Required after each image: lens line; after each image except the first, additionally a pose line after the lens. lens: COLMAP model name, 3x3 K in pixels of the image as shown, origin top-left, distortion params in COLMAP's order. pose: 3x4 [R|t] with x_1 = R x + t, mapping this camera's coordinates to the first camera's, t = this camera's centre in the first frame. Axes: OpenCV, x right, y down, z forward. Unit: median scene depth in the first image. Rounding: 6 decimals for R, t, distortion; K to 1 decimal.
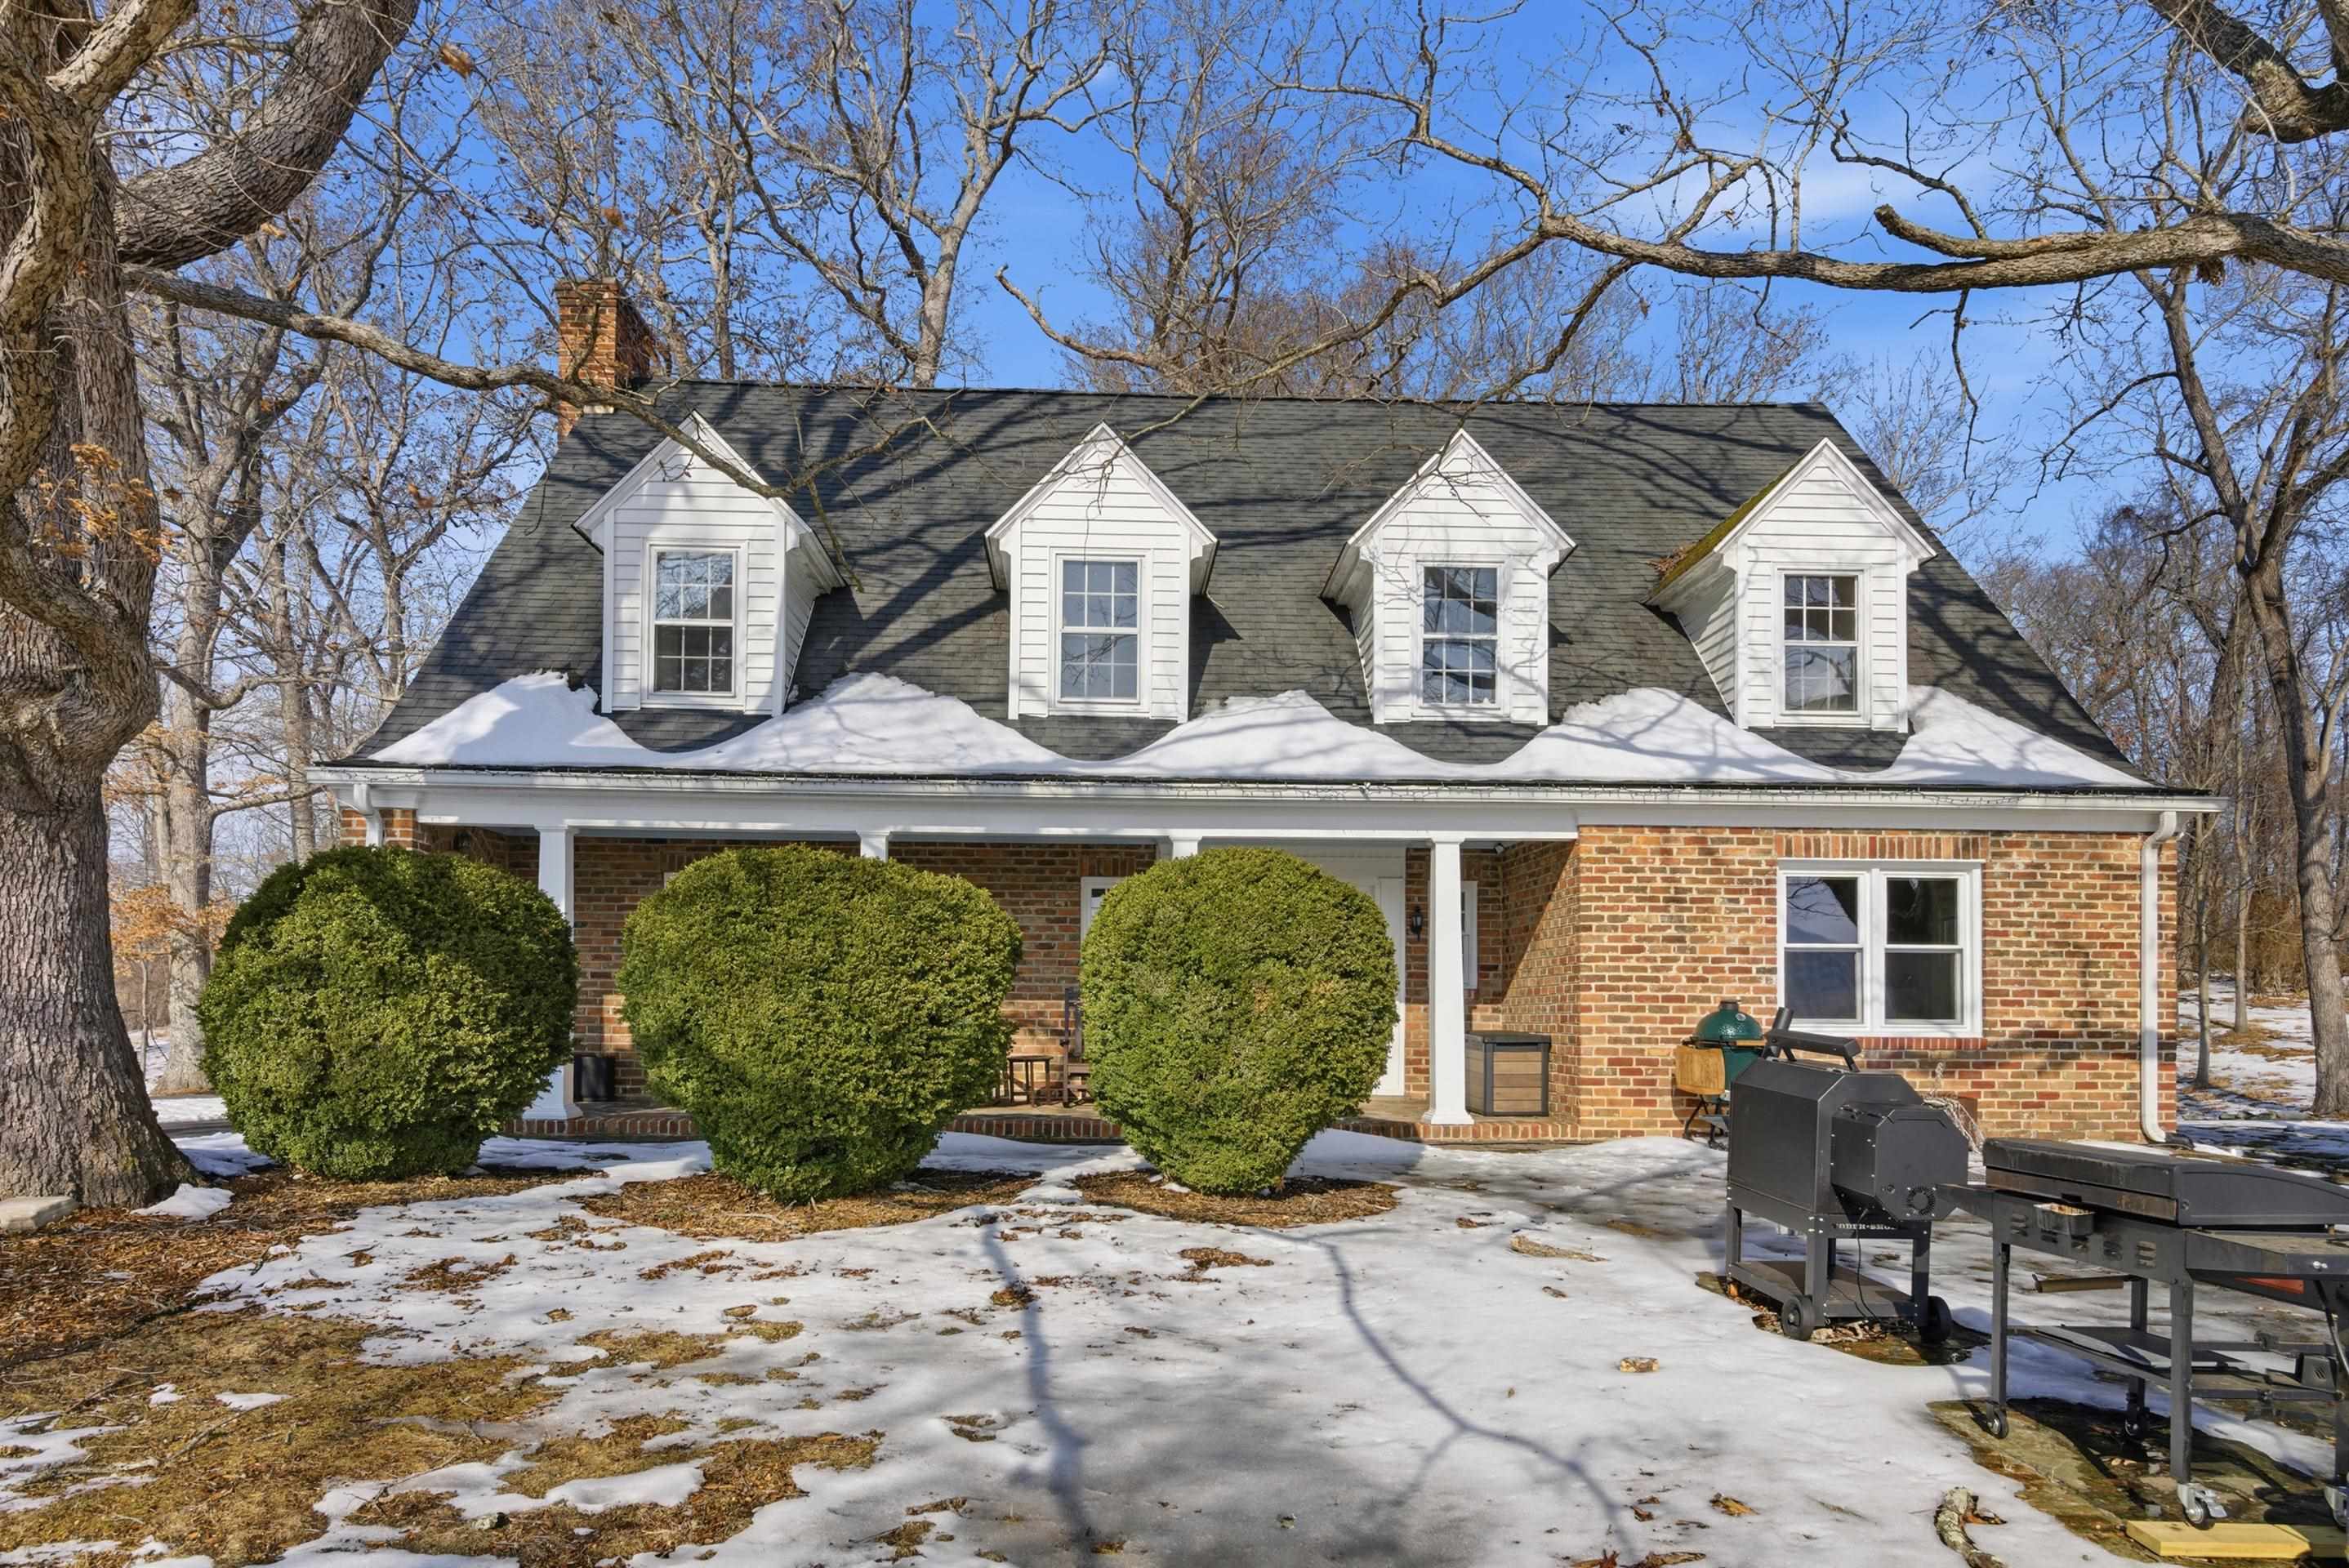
lens RADIAL K [[1411.7, 0, 1172.7], [0, 1411.7, 808.4], [0, 0, 1]] dist [-0.001900, -0.001837]
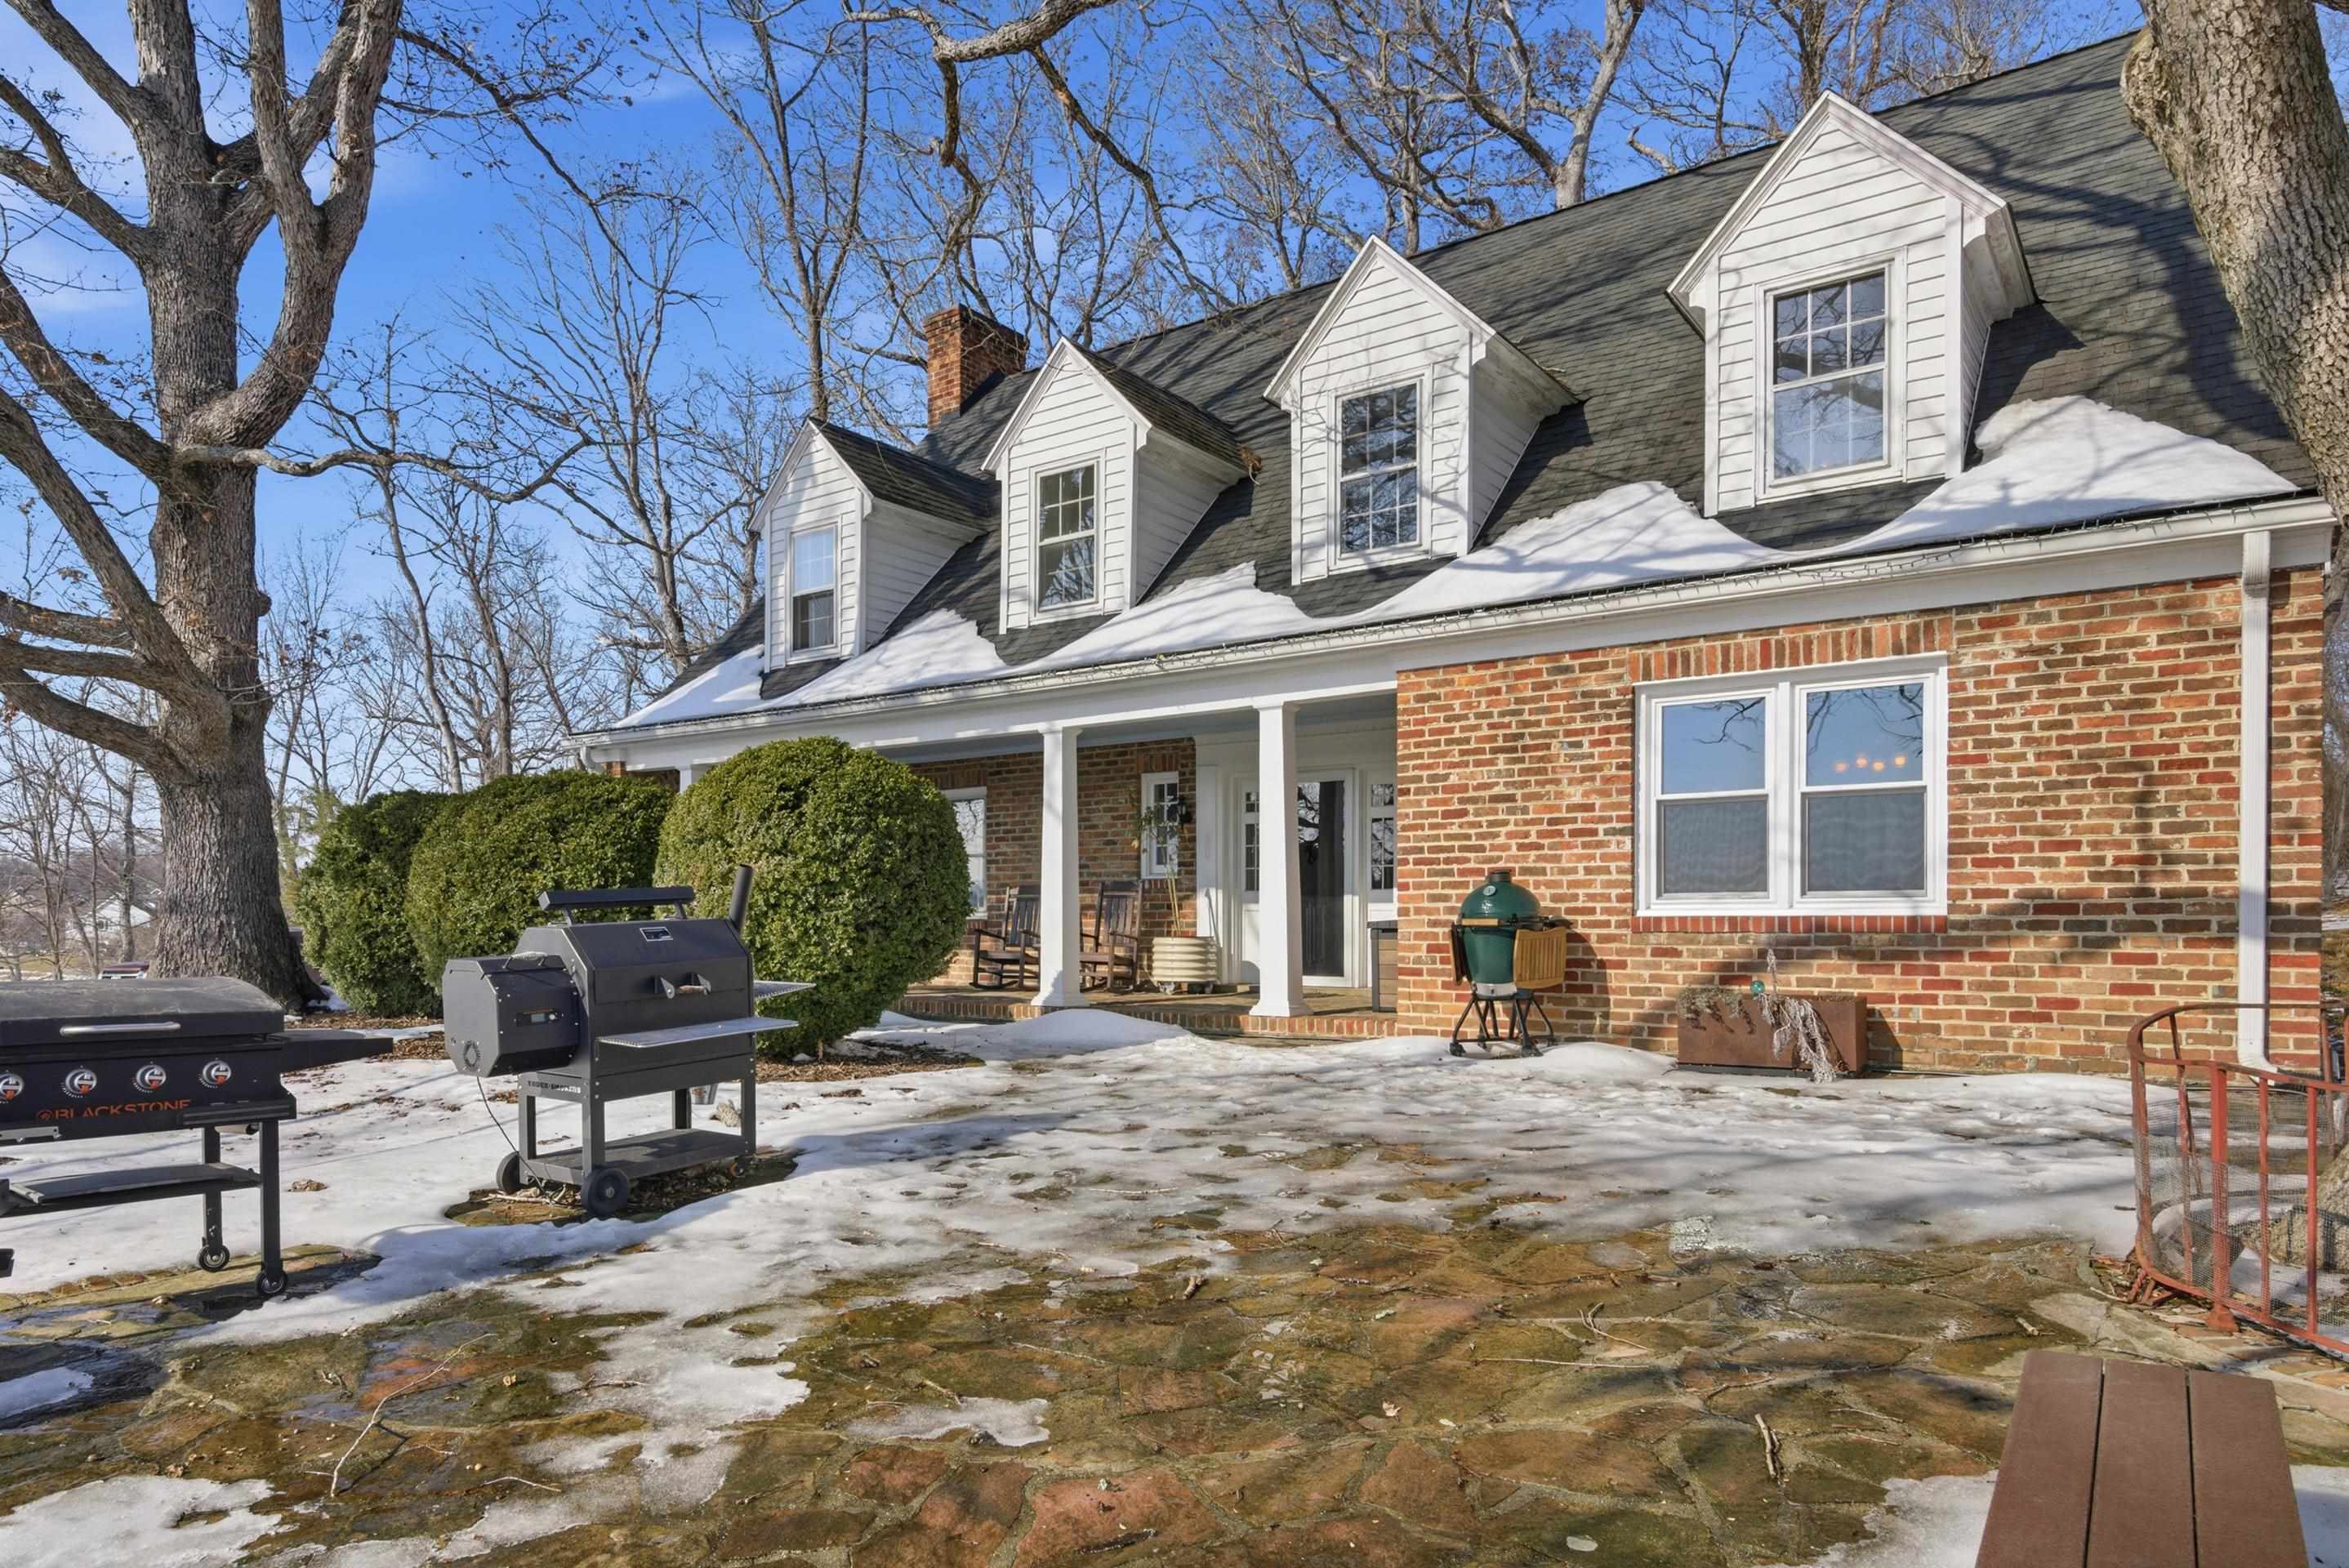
lens RADIAL K [[1379.1, 0, 1173.0], [0, 1379.1, 759.7], [0, 0, 1]] dist [-0.016210, -0.000576]
pose [[0.786714, -0.079552, -0.612171, 0.688376], [0.094796, 0.995468, -0.007537, 0.058416], [0.609996, -0.052102, 0.790690, 0.259652]]
